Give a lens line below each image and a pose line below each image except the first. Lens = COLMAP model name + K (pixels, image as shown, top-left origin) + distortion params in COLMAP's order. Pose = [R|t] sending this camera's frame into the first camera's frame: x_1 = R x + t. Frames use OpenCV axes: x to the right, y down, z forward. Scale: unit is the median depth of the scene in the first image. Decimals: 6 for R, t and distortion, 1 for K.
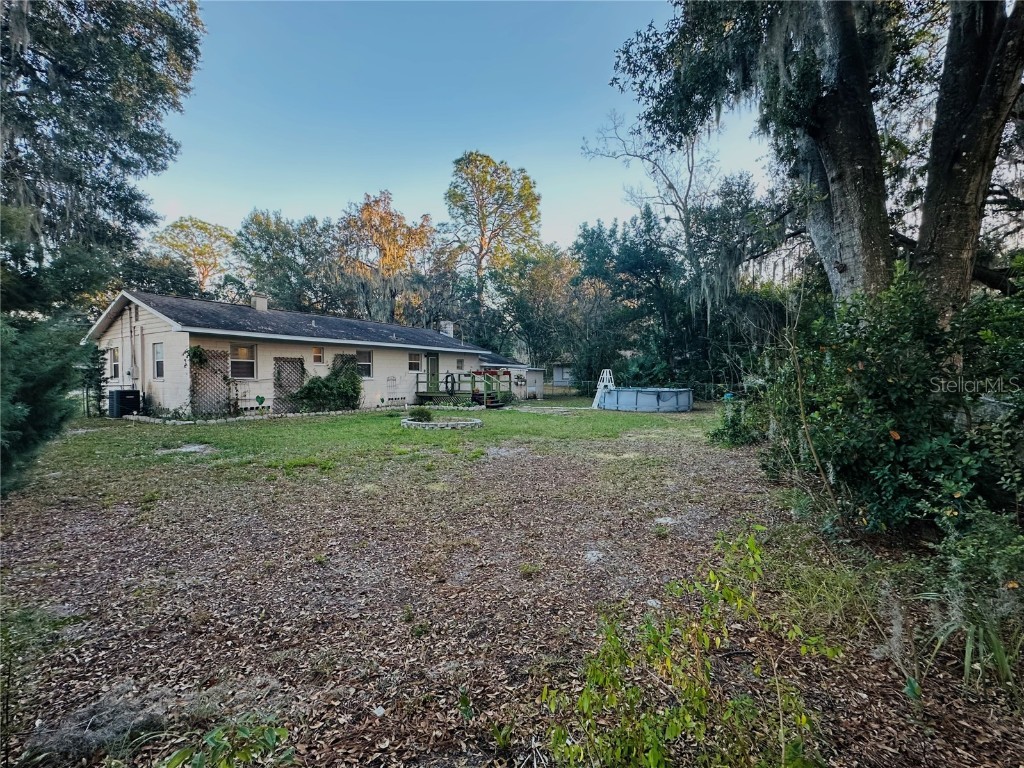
lens RADIAL K [[408.8, 0, 511.4], [0, 408.8, 382.5], [0, 0, 1]] dist [-0.001626, -0.000007]
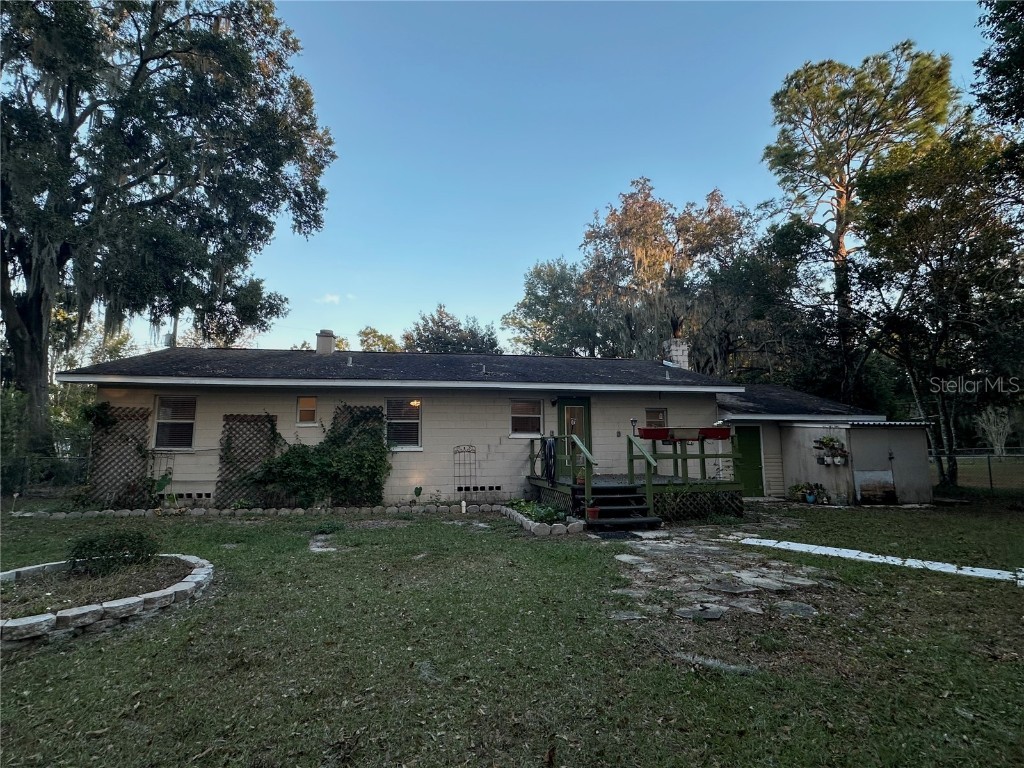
lens RADIAL K [[486.6, 0, 512.8], [0, 486.6, 387.1], [0, 0, 1]] dist [-0.000796, 0.000132]
pose [[0.687035, -0.095987, -0.720256, 0.198222], [-0.006047, 0.990447, -0.137764, -0.002438], [0.726599, 0.099004, 0.679891, 0.584397]]
